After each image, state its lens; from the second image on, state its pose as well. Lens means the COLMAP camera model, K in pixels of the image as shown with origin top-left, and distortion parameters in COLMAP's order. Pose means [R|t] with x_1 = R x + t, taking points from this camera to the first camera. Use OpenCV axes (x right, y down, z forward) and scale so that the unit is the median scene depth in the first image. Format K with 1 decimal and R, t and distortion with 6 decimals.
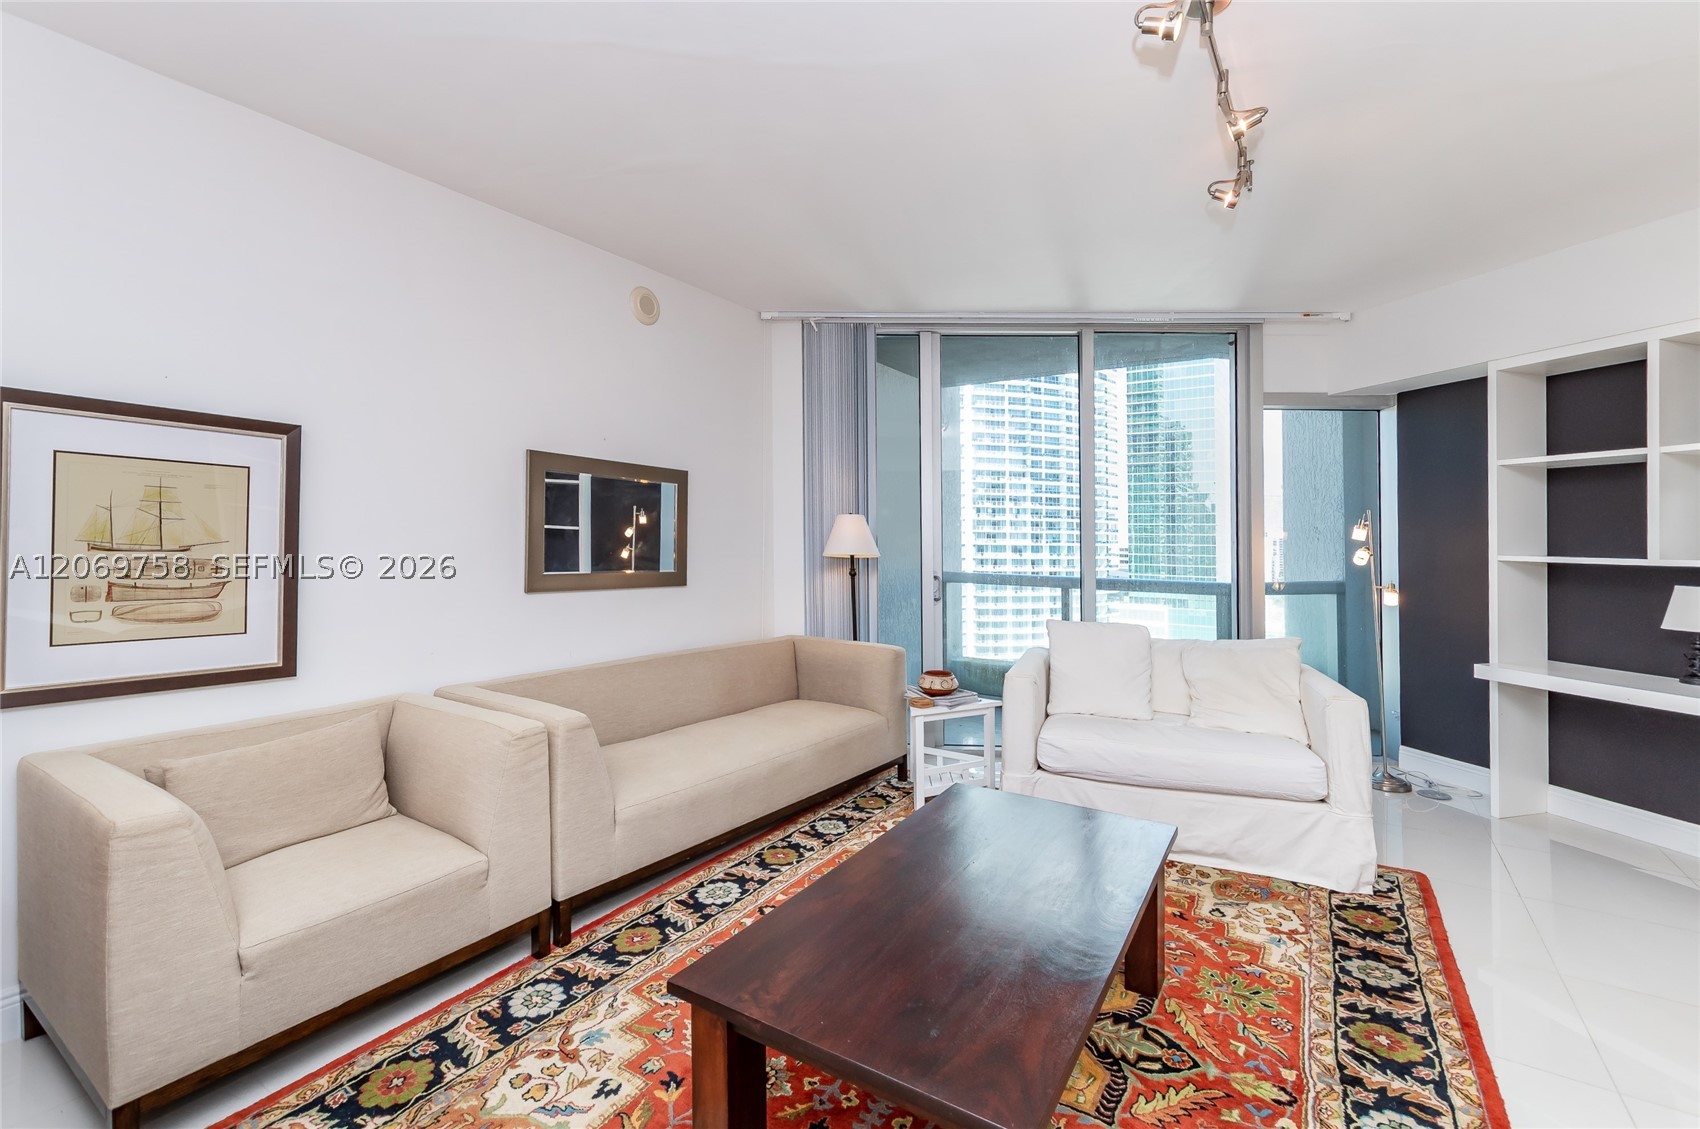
lens RADIAL K [[748.0, 0, 864.6], [0, 748.0, 520.4], [0, 0, 1]] dist [0.005604, -0.002135]
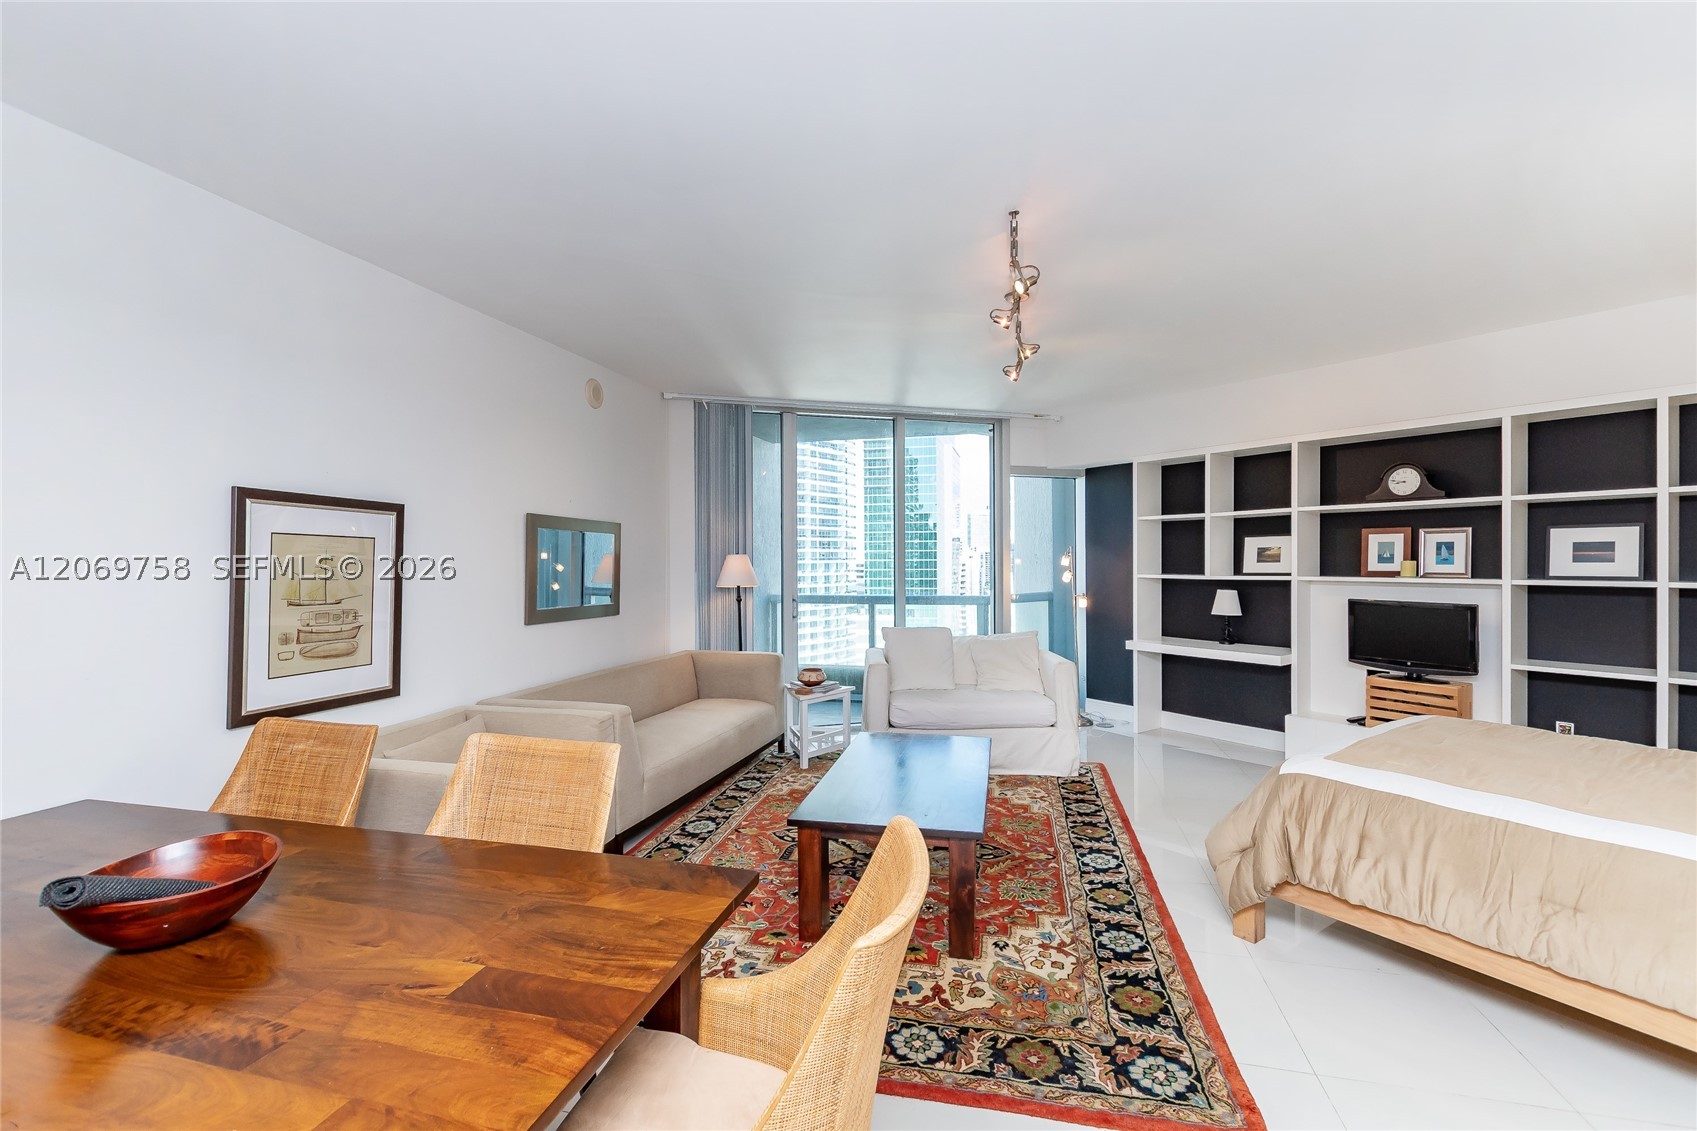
lens RADIAL K [[746.7, 0, 892.5], [0, 746.7, 554.6], [0, 0, 1]] dist [0.005604, -0.002135]
pose [[0.927371, -0.014500, 0.373862, -0.291057], [0.006144, 0.999704, 0.023534, -0.042098], [-0.374093, -0.019528, 0.927186, -0.346790]]
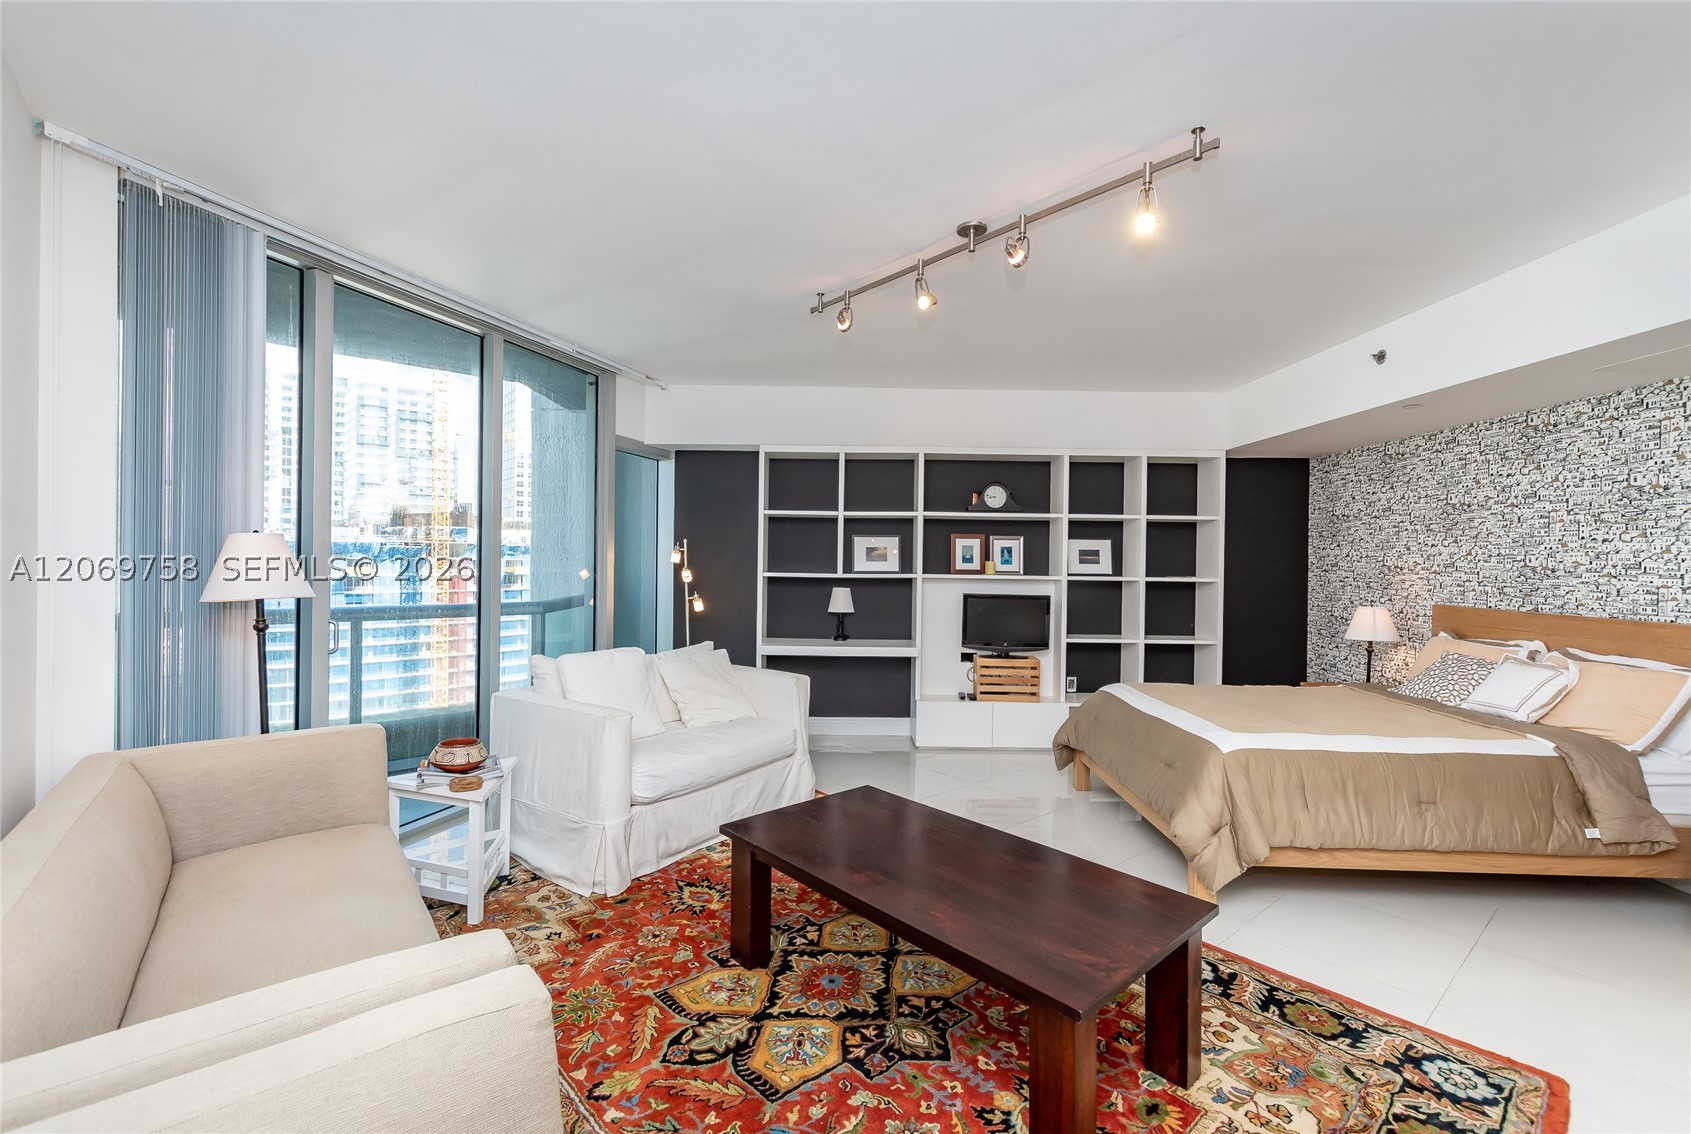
lens RADIAL K [[718.5, 0, 848.2], [0, 718.5, 564.8], [0, 0, 1]] dist [-0.008822, 0.000903]
pose [[0.270018, -0.018687, 0.962674, -0.543396], [-0.035853, 0.998923, 0.029447, -0.020640], [-0.962188, -0.042466, 0.269057, 0.444079]]
